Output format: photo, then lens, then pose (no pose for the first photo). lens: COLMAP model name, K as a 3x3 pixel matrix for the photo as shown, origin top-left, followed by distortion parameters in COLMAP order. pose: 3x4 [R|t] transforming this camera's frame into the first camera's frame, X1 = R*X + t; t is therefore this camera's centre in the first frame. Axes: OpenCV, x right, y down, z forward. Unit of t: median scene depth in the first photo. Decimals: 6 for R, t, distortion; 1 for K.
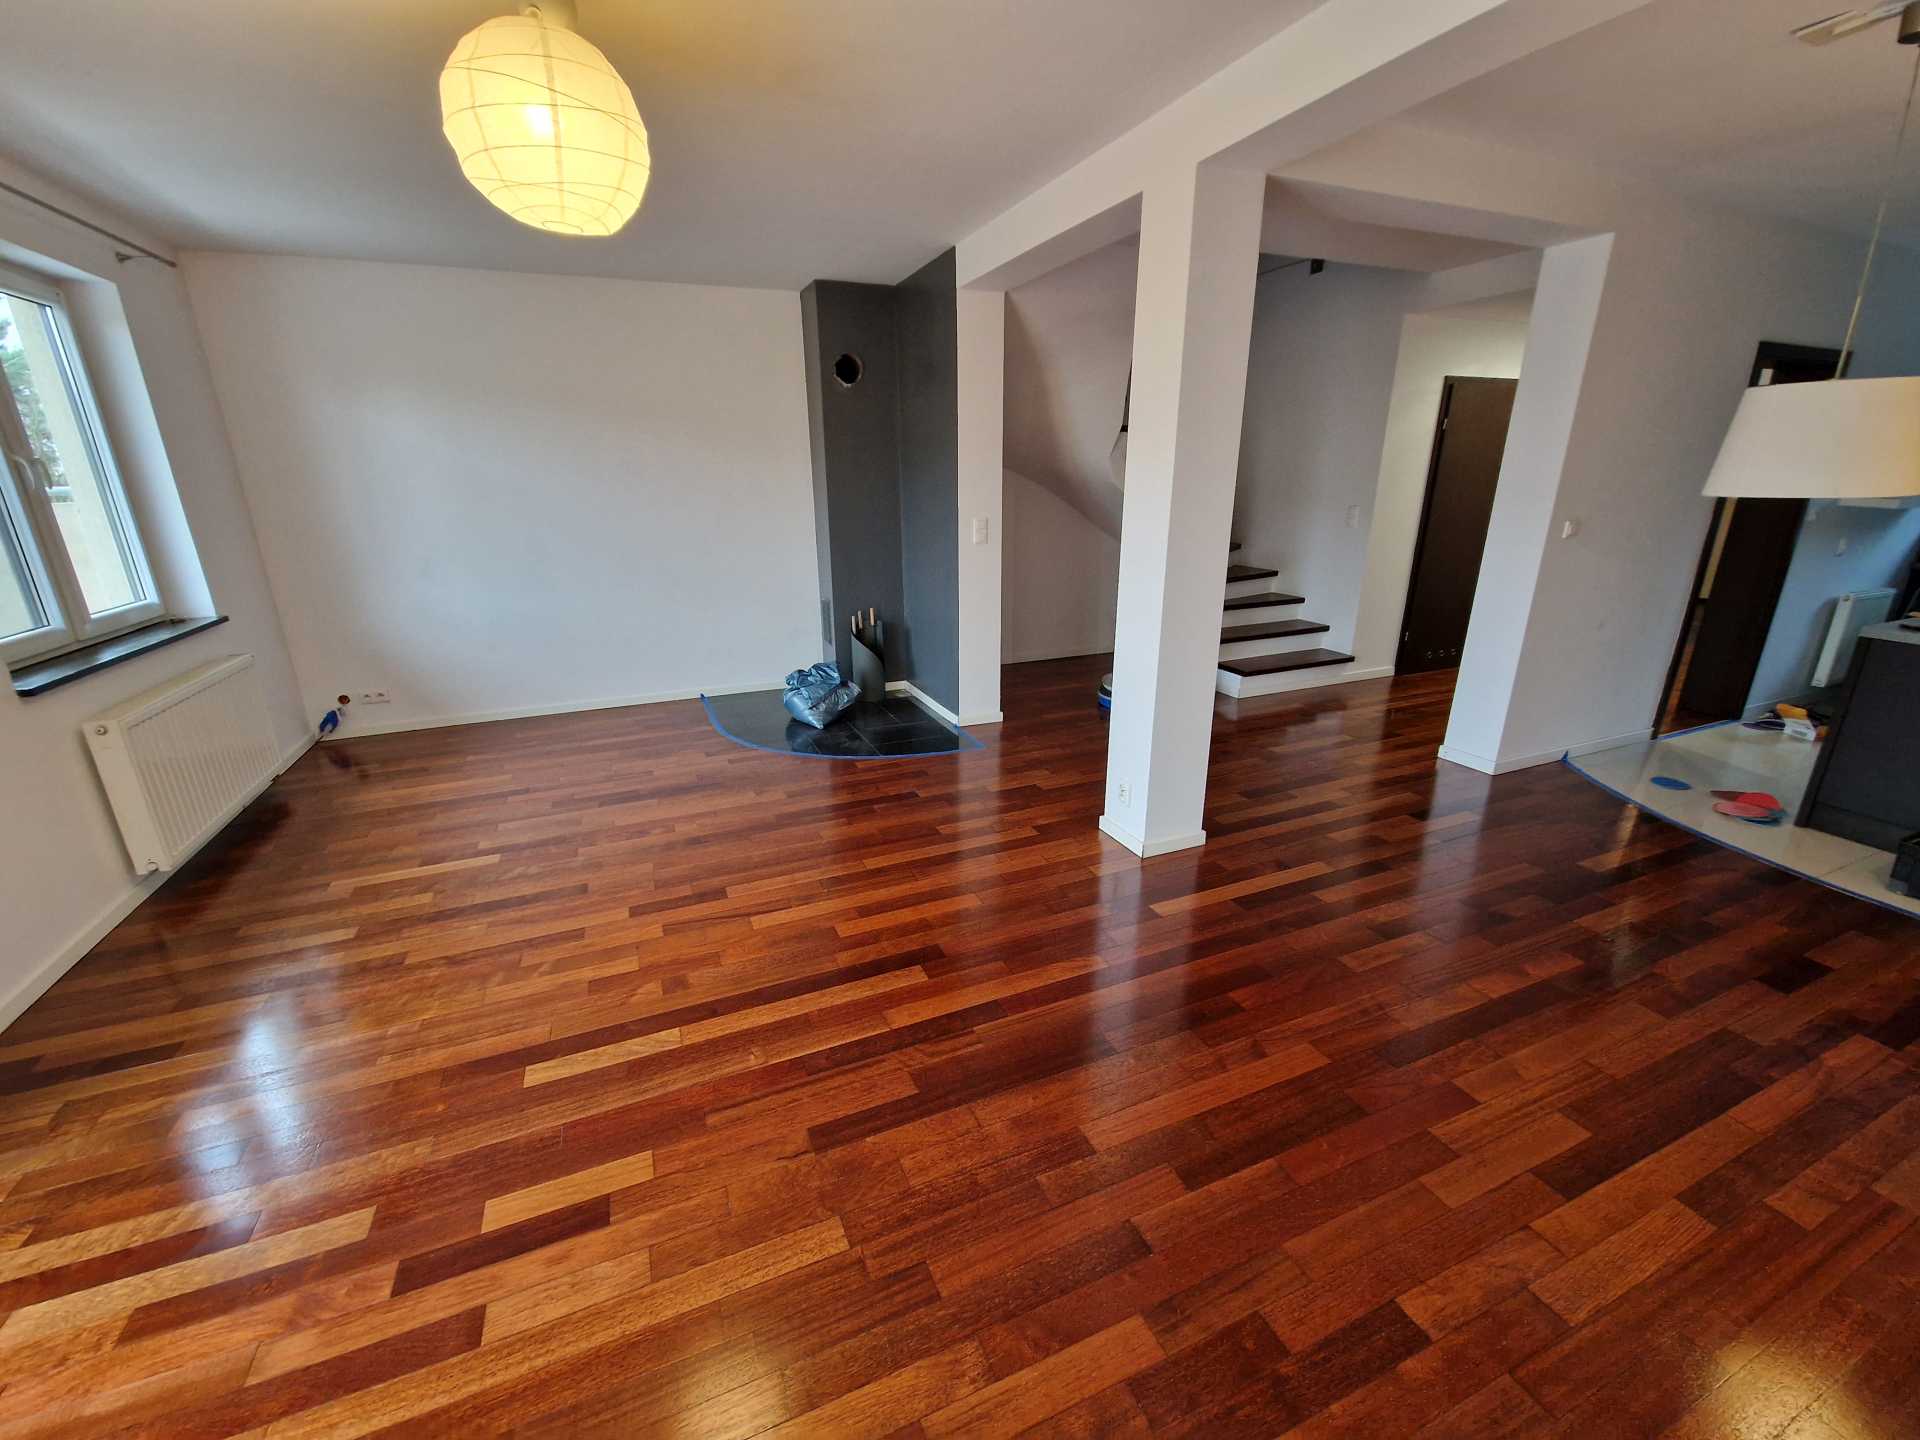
lens RADIAL K [[770.4, 0, 932.3], [0, 770.4, 715.6], [0, 0, 1]] dist [-0.000625, -0.000193]
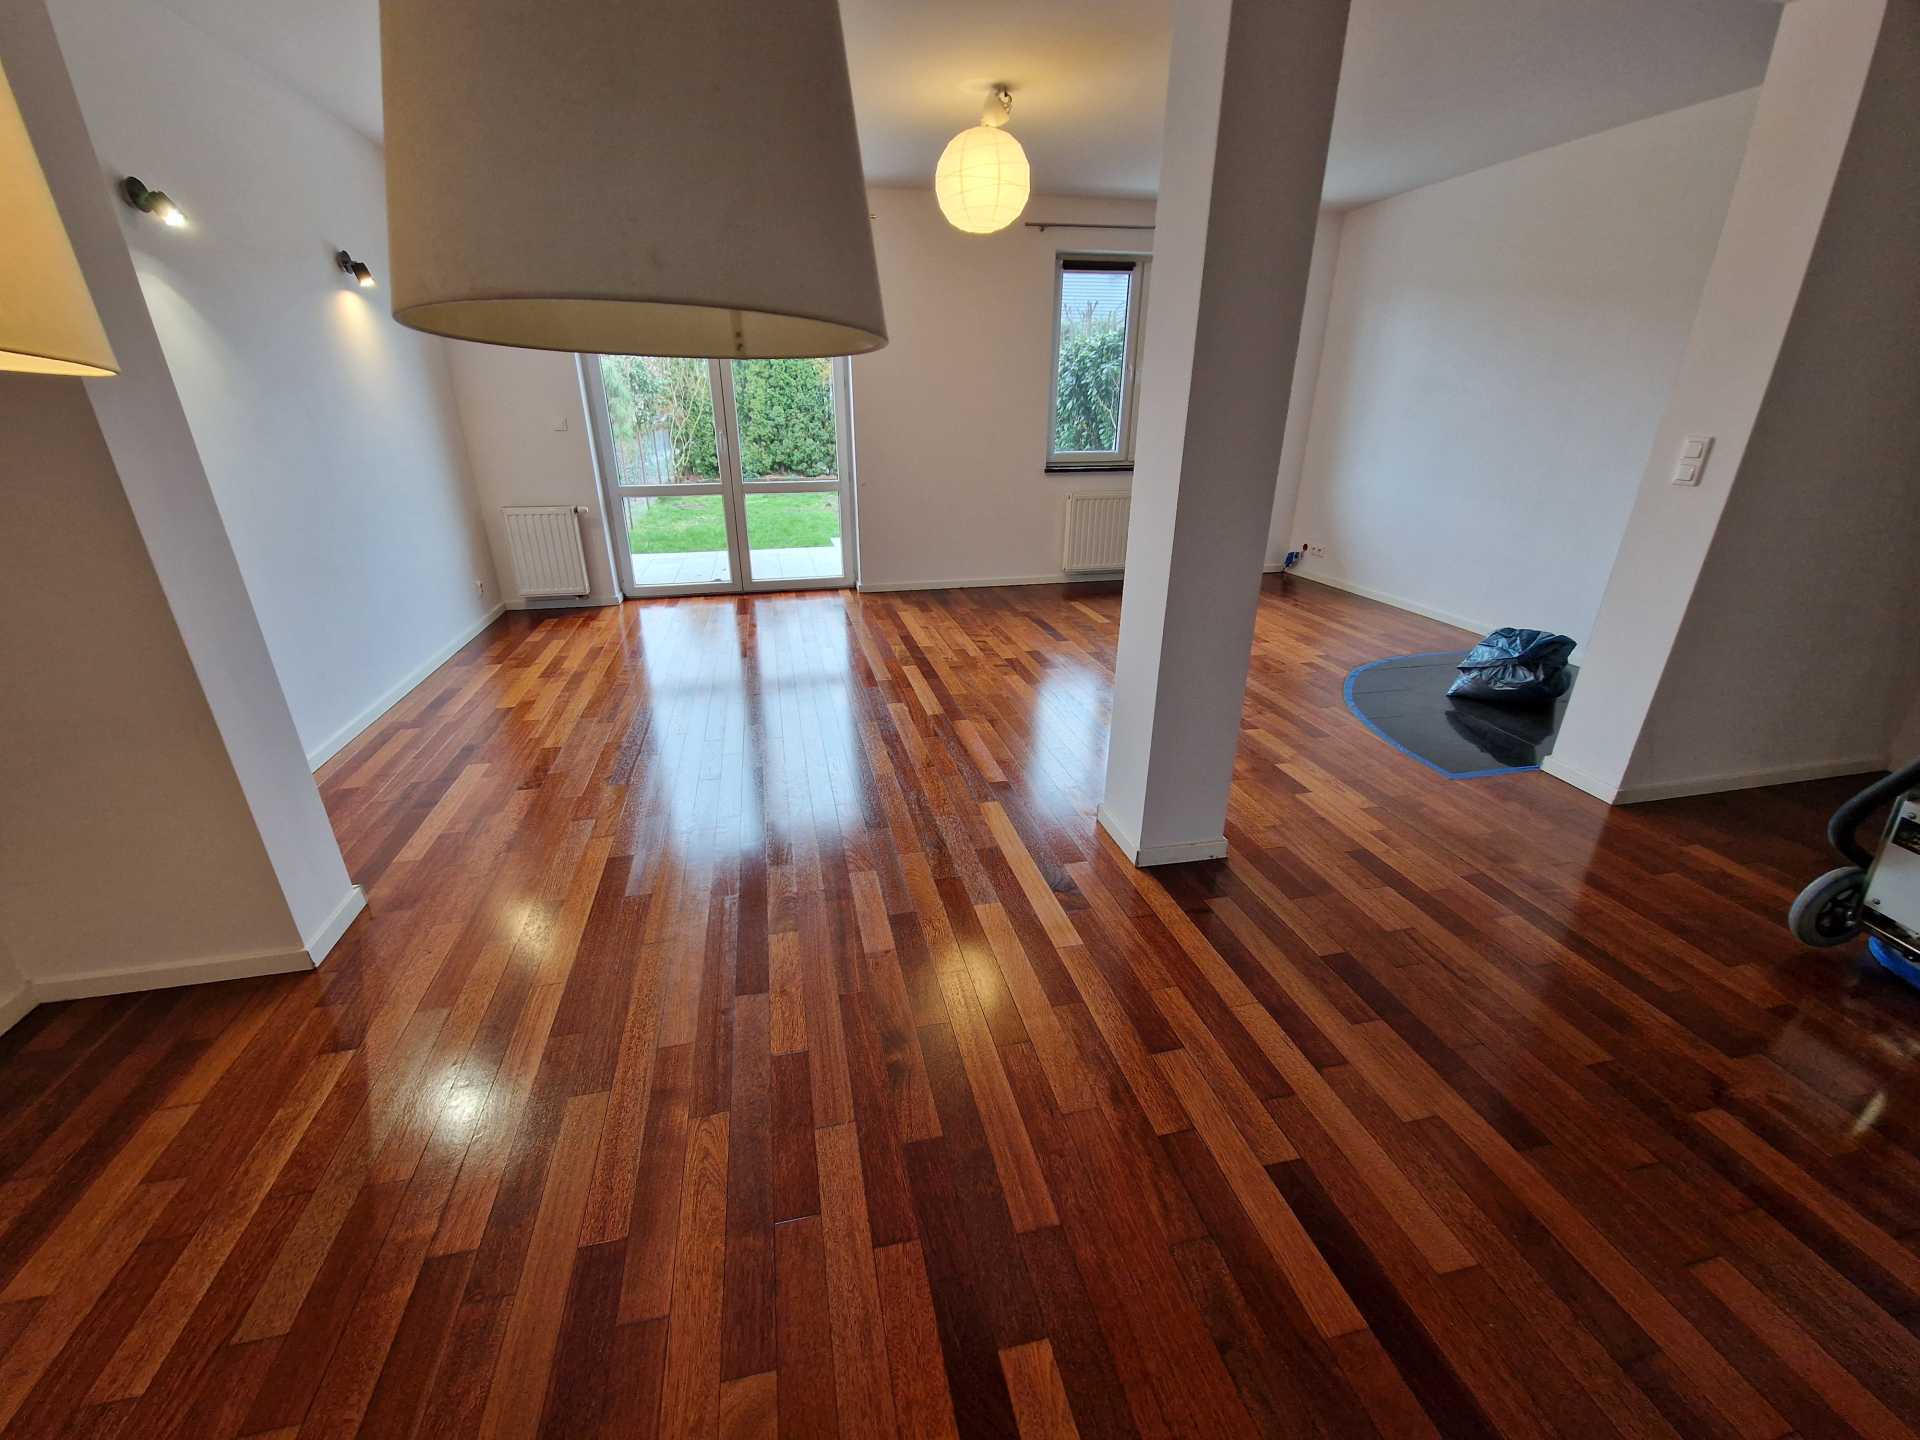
lens RADIAL K [[789.4, 0, 945.6], [0, 789.4, 725.0], [0, 0, 1]] dist [0.000371, -0.000388]
pose [[-0.169927, 0.389076, -0.905397, 1.208074], [-0.297082, 0.855790, 0.423515, -0.258140], [0.939610, 0.340944, -0.029835, 0.950080]]
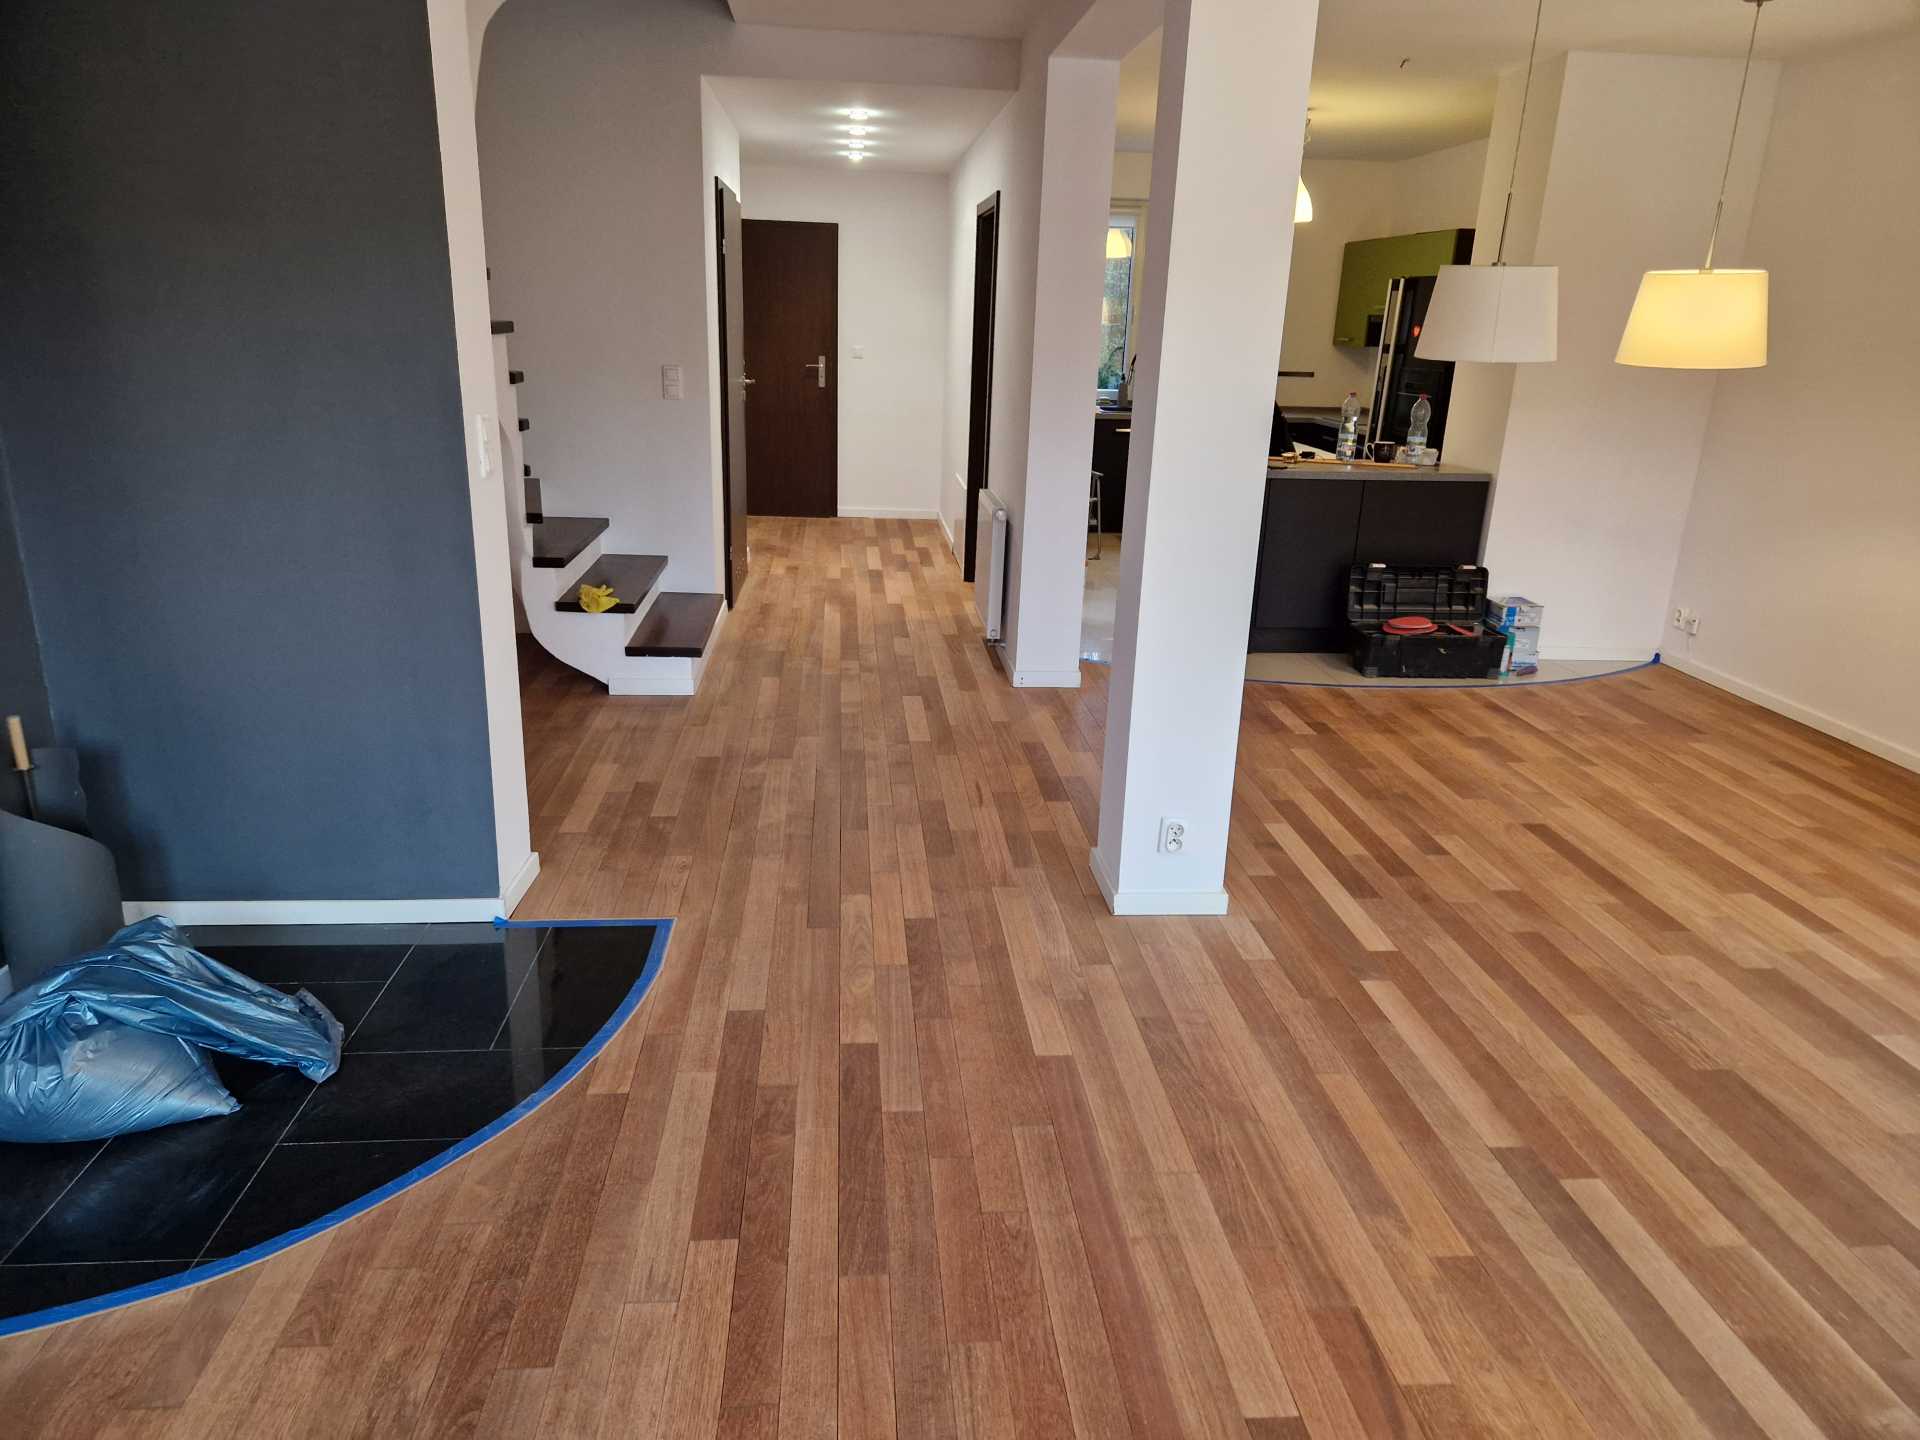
lens RADIAL K [[1289.2, 0, 954.2], [0, 1289.2, 734.2], [0, 0, 1]] dist [0.090948, -0.081827]
pose [[0.297733, -0.272208, 0.915018, -0.865894], [0.254206, 0.946486, 0.198854, -0.269908], [-0.920182, 0.173397, 0.350997, 0.914424]]
